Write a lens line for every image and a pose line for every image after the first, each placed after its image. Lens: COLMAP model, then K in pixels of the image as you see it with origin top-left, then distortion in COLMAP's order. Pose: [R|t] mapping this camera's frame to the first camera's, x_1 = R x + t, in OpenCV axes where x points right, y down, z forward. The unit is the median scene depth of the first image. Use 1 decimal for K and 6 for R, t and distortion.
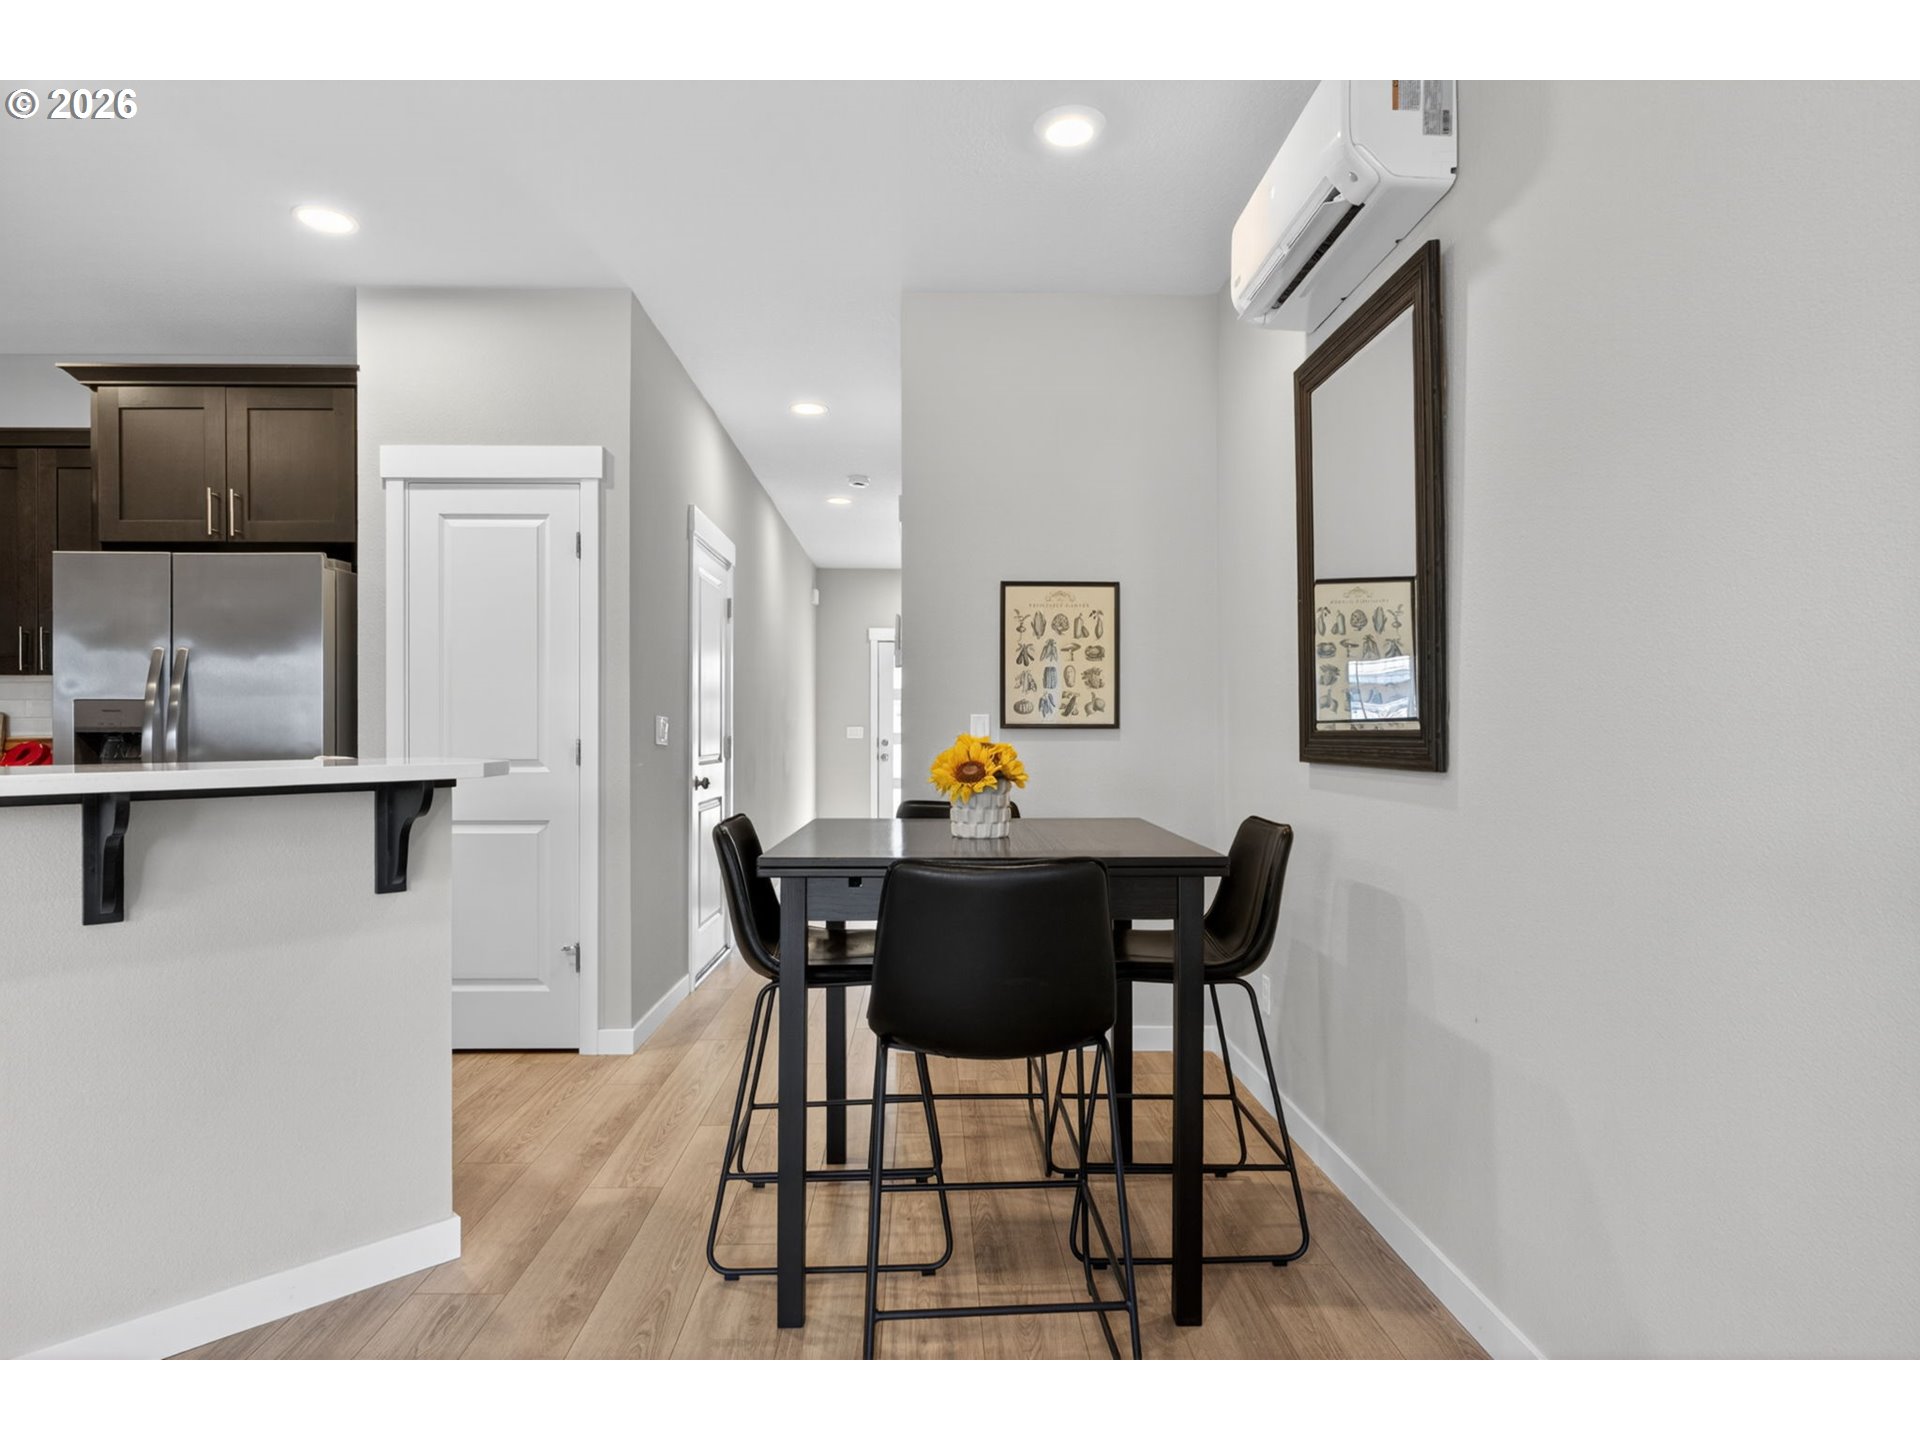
lens RADIAL K [[988.8, 0, 949.0], [0, 988.8, 730.3], [0, 0, 1]] dist [-0.001788, 0.000177]
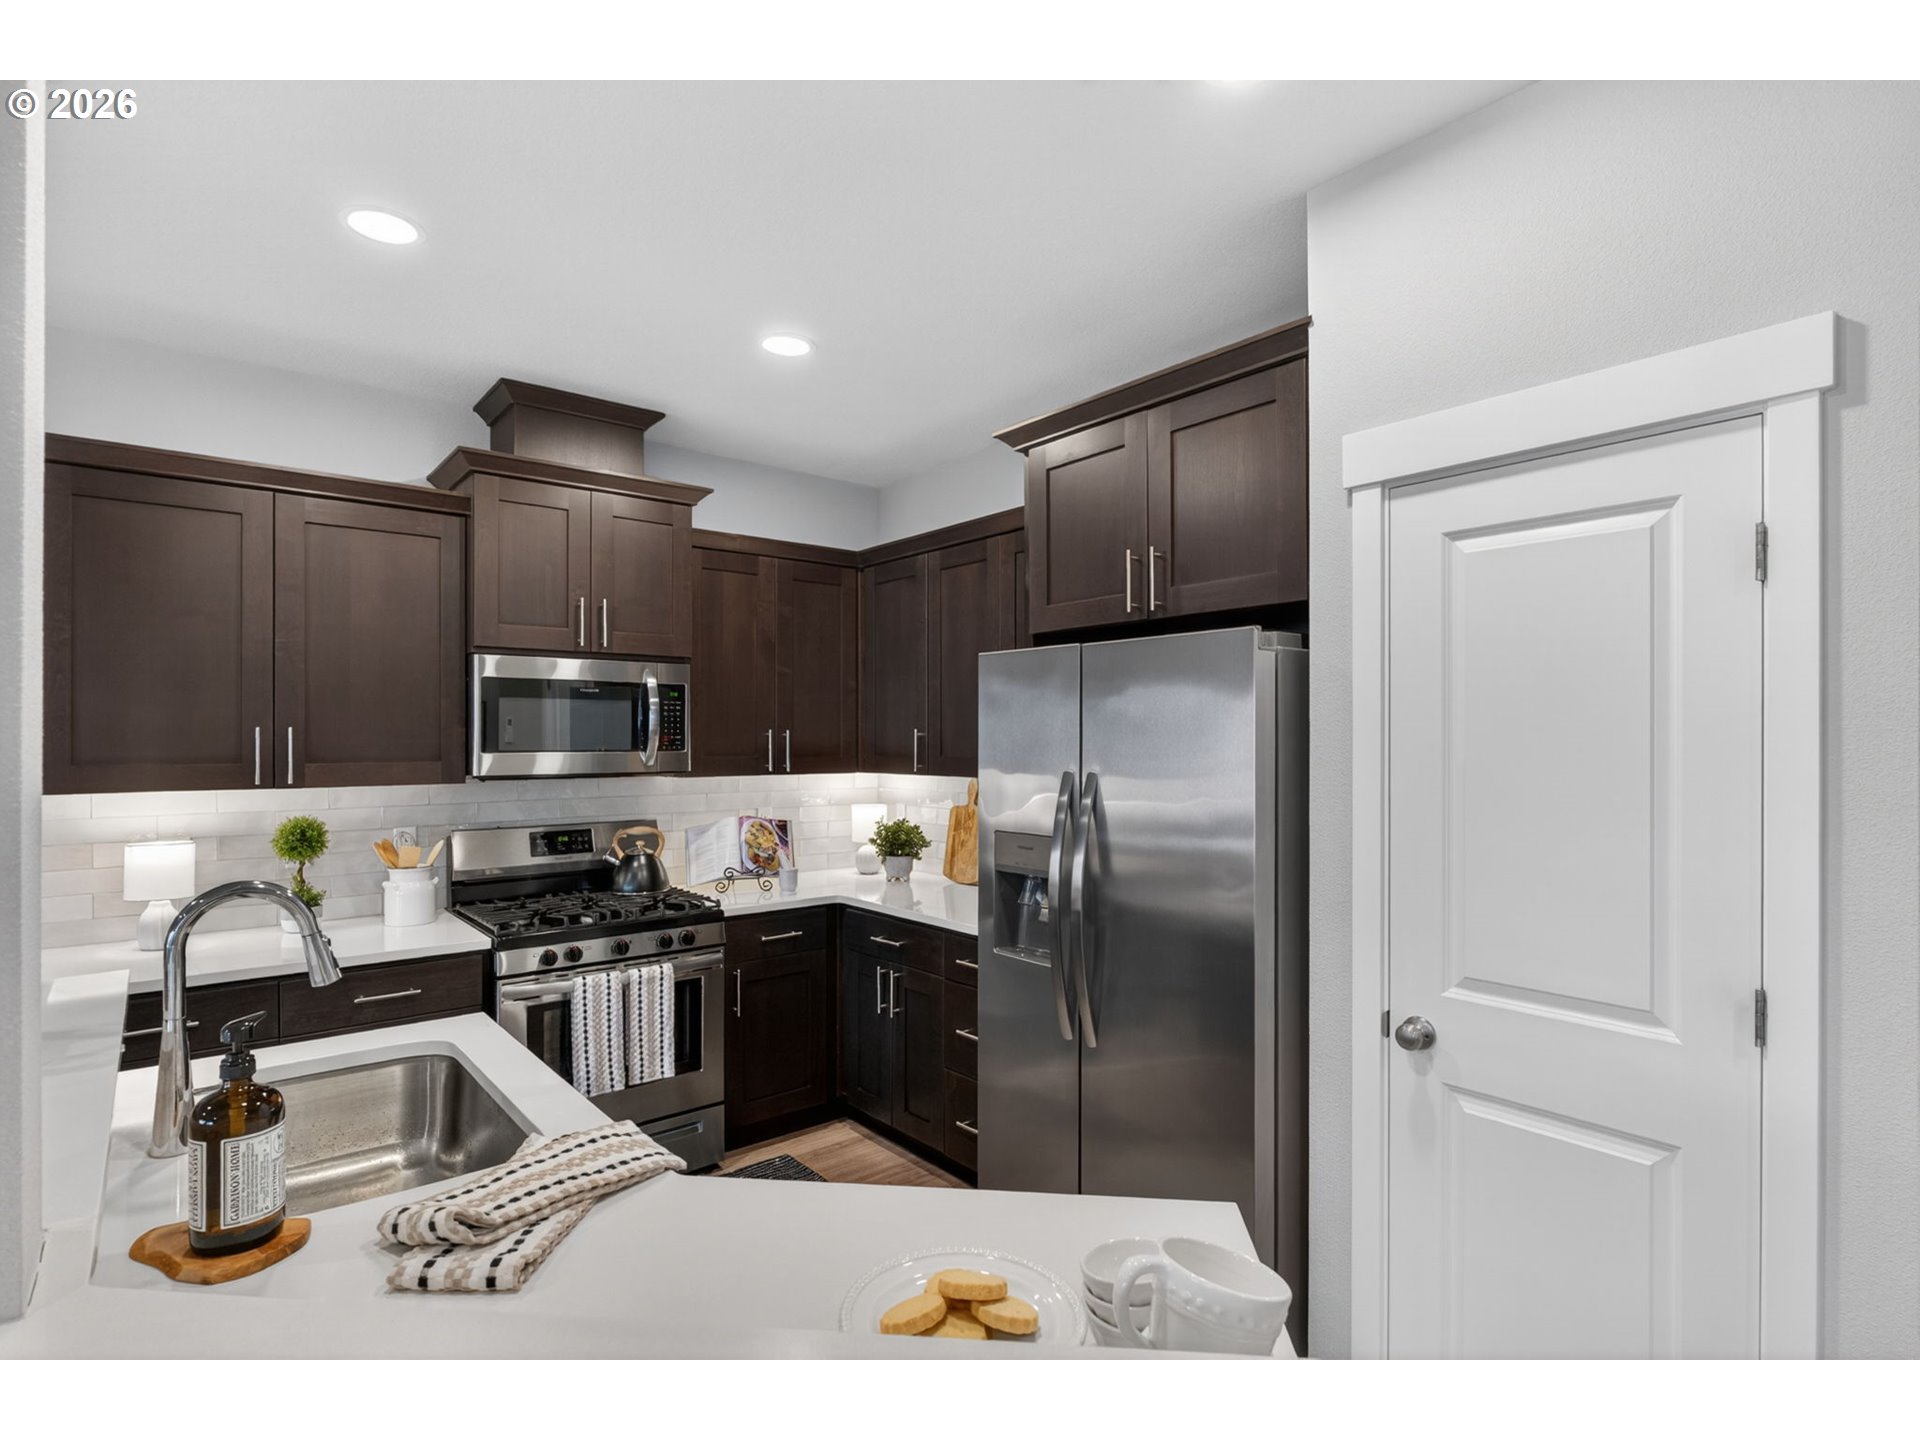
lens RADIAL K [[988.8, 0, 949.0], [0, 988.8, 730.3], [0, 0, 1]] dist [-0.001788, 0.000177]
pose [[0.619990, -0.009007, -0.784558, -0.252533], [-0.008731, 0.999793, -0.018378, -0.095536], [0.784561, 0.018244, 0.619783, 0.439575]]
